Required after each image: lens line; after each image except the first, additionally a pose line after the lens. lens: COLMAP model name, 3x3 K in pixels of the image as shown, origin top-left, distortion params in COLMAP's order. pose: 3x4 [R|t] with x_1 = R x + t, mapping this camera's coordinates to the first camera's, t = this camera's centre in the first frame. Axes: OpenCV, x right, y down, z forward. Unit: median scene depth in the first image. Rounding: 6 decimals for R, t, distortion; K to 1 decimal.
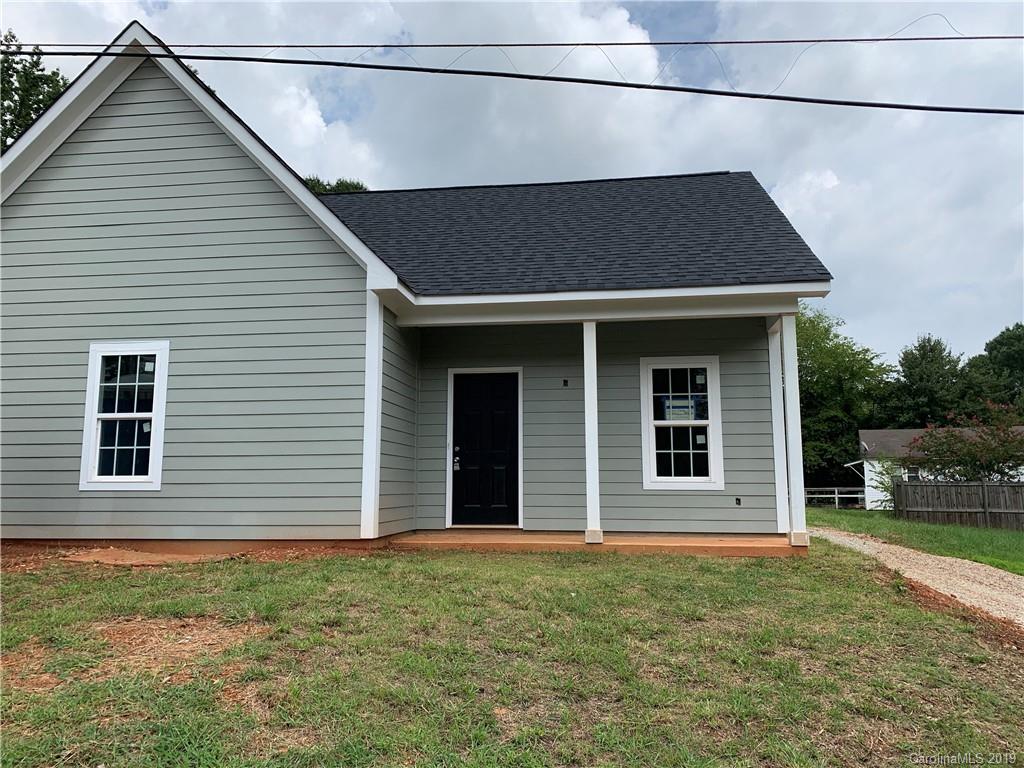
lens RADIAL K [[791.8, 0, 514.2], [0, 791.8, 368.6], [0, 0, 1]] dist [0.024323, -0.014512]
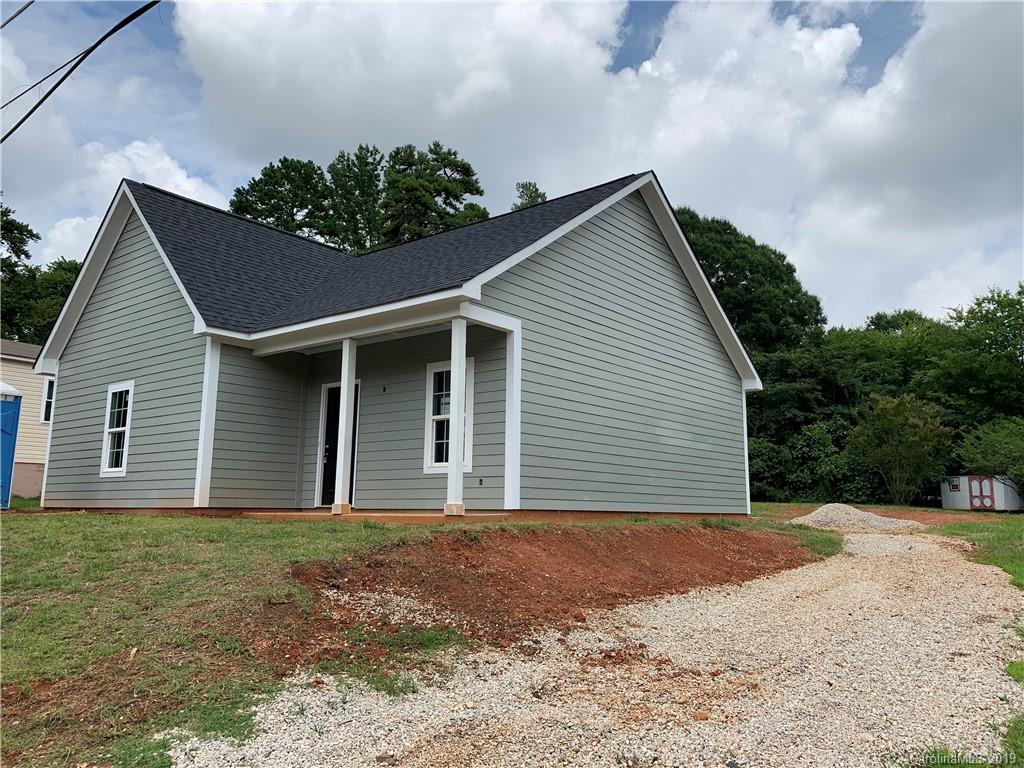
lens RADIAL K [[791.8, 0, 514.2], [0, 791.8, 368.6], [0, 0, 1]] dist [0.024323, -0.014512]
pose [[0.859201, -0.082266, -0.504980, 0.964574], [0.068189, 0.996596, -0.046334, 0.063604], [0.507073, 0.005376, 0.861886, 0.042759]]
